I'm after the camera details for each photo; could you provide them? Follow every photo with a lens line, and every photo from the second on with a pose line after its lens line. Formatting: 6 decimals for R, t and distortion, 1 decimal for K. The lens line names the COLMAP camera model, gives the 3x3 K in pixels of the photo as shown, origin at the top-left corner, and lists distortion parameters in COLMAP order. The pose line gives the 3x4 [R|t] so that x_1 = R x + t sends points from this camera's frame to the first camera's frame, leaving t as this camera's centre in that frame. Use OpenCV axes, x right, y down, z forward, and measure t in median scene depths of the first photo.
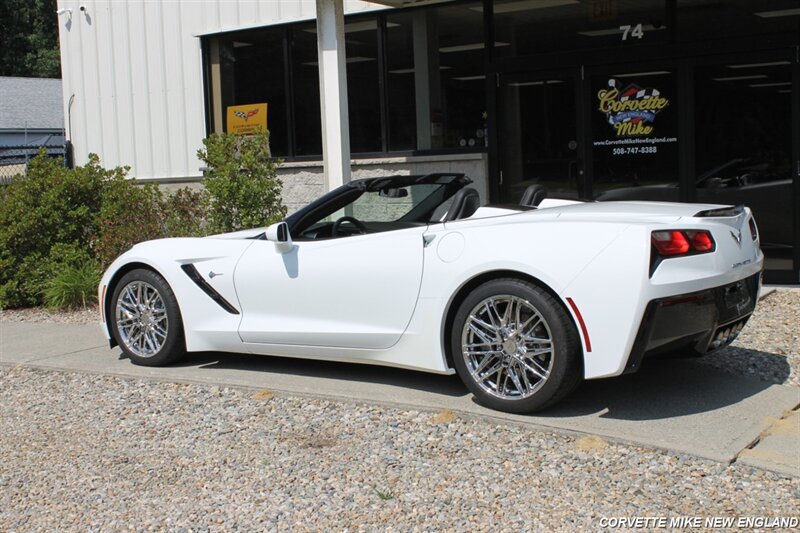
lens RADIAL K [[1068.1, 0, 400.0], [0, 1068.1, 266.5], [0, 0, 1]] dist [-0.076555, 0.134352]
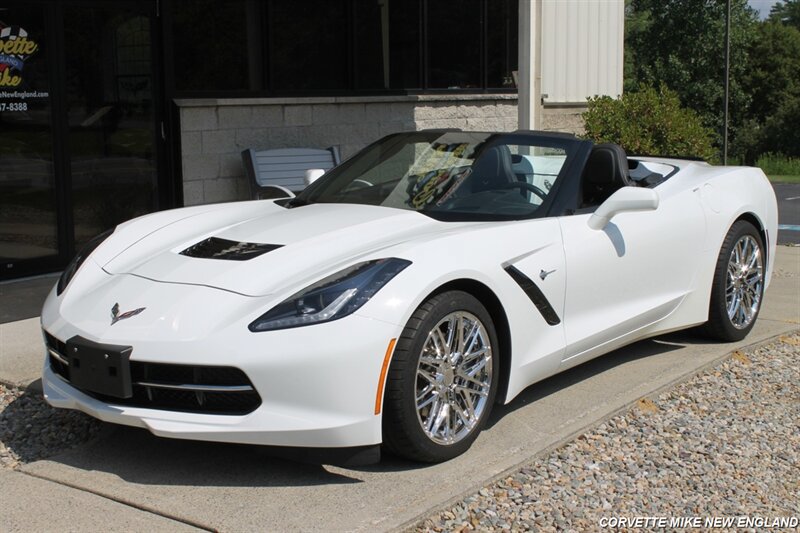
lens RADIAL K [[1161.7, 0, 400.0], [0, 1161.7, 266.5], [0, 0, 1]] dist [-0.057167, 0.176802]
pose [[0.049256, -0.109675, 0.992746, -0.598930], [0.100319, 0.989470, 0.104336, -0.054844], [-0.993735, 0.094452, 0.059740, 0.686500]]
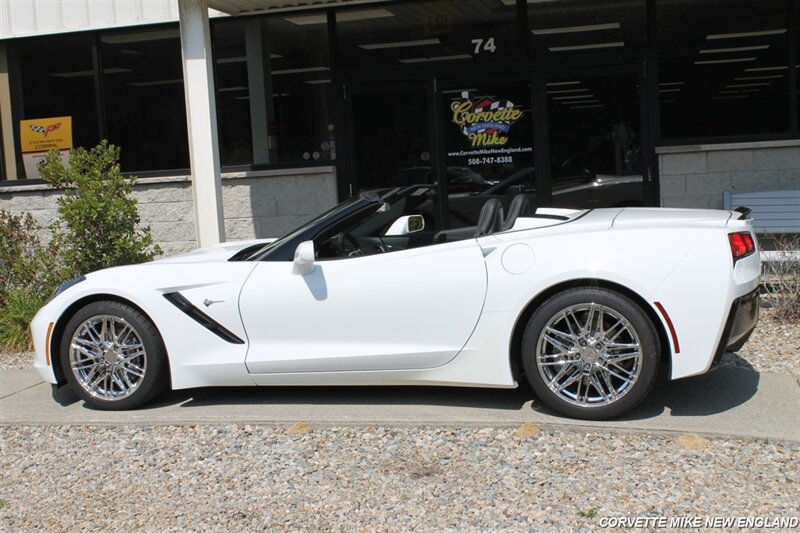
lens RADIAL K [[1068.1, 0, 400.0], [0, 1068.1, 266.5], [0, 0, 1]] dist [-0.076555, 0.134352]
pose [[0.941416, -0.047910, 0.333826, -0.212633], [0.052459, 0.998612, -0.004618, -0.006591], [-0.333141, 0.021859, 0.942623, 0.059548]]
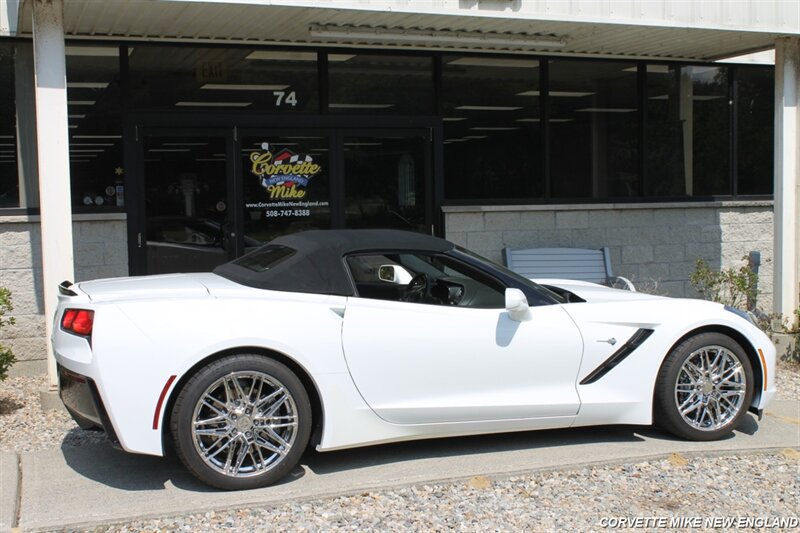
lens RADIAL K [[1045.9, 0, 400.0], [0, 1045.9, 266.5], [0, 0, 1]] dist [-0.071490, 0.091485]
pose [[0.596003, -0.022147, 0.802677, -0.532014], [0.066853, 0.997518, -0.022117, -0.028302], [-0.800194, 0.066844, 0.596004, 0.317378]]
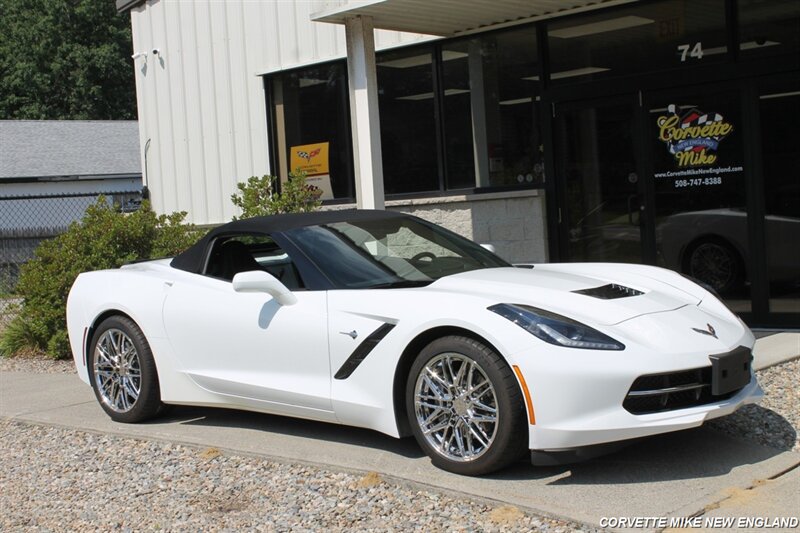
lens RADIAL K [[1130.0, 0, 400.0], [0, 1130.0, 266.5], [0, 0, 1]] dist [-0.050844, 0.072599]
pose [[0.986934, -0.015732, -0.160354, 0.124237], [0.009746, 0.999228, -0.038048, -0.003622], [0.160829, 0.035988, 0.986326, 0.019247]]
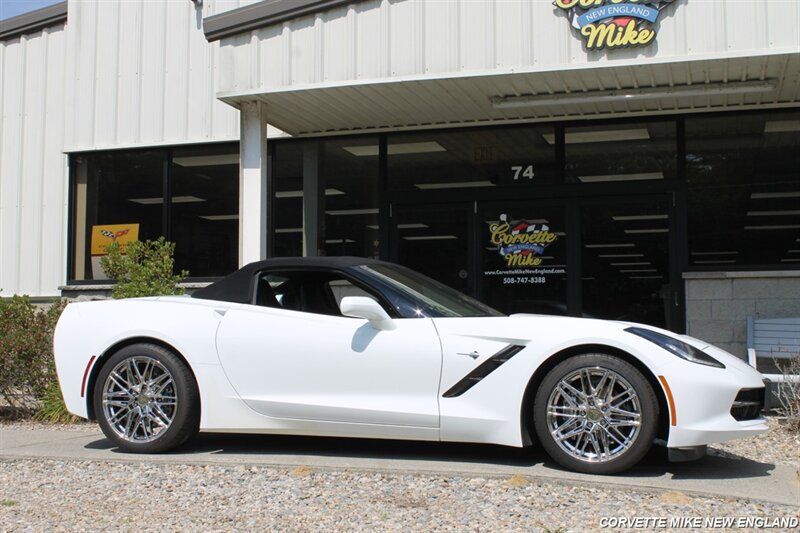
lens RADIAL K [[1045.9, 0, 400.0], [0, 1045.9, 266.5], [0, 0, 1]] dist [-0.071490, 0.091485]
pose [[0.961192, 0.057540, 0.269813, -0.189063], [-0.011243, 0.985365, -0.170085, 0.059504], [-0.275651, 0.160451, 0.947772, 0.028421]]
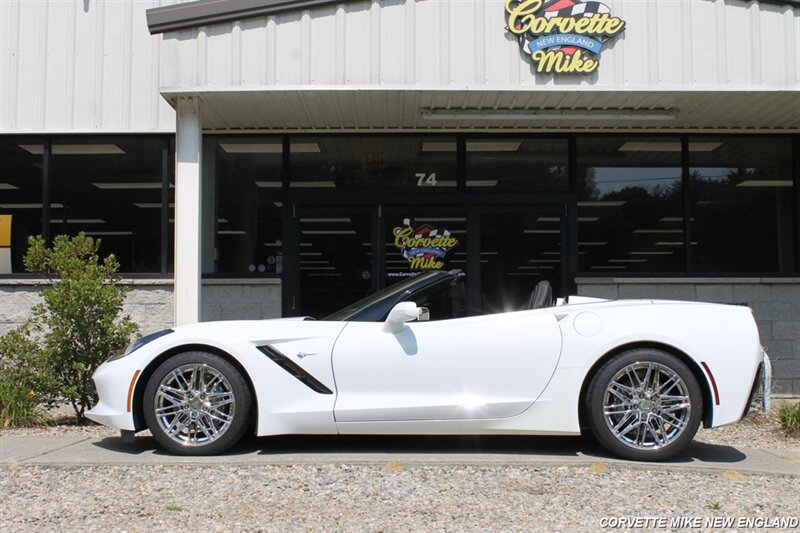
lens RADIAL K [[1068.1, 0, 400.0], [0, 1068.1, 266.5], [0, 0, 1]] dist [-0.076555, 0.134352]
pose [[0.838059, 0.072595, 0.540729, -0.423923], [0.018921, 0.986644, -0.161786, 0.058713], [-0.545252, 0.145817, 0.825492, 0.073845]]
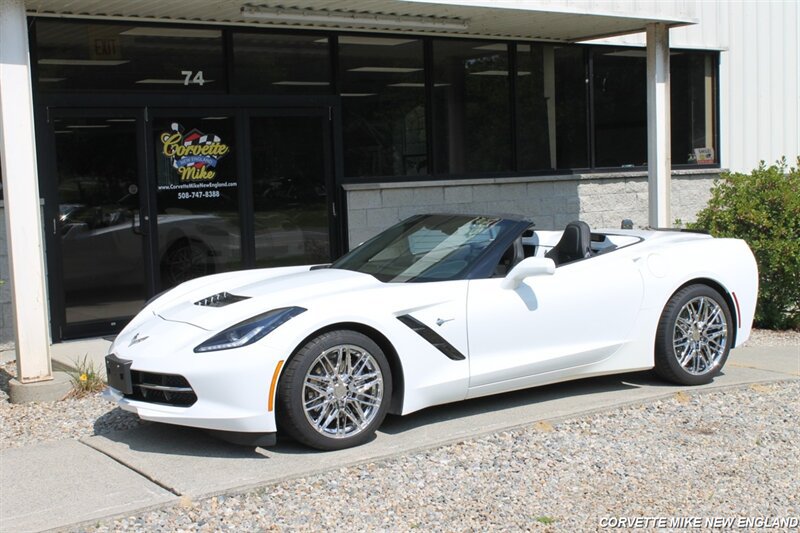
lens RADIAL K [[1123.5, 0, 400.0], [0, 1123.5, 266.5], [0, 0, 1]] dist [-0.050274, 0.051269]
pose [[0.362853, -0.054809, 0.930233, -0.713909], [0.106082, 0.994209, 0.017200, -0.039476], [-0.925789, 0.092440, 0.366566, 0.441423]]
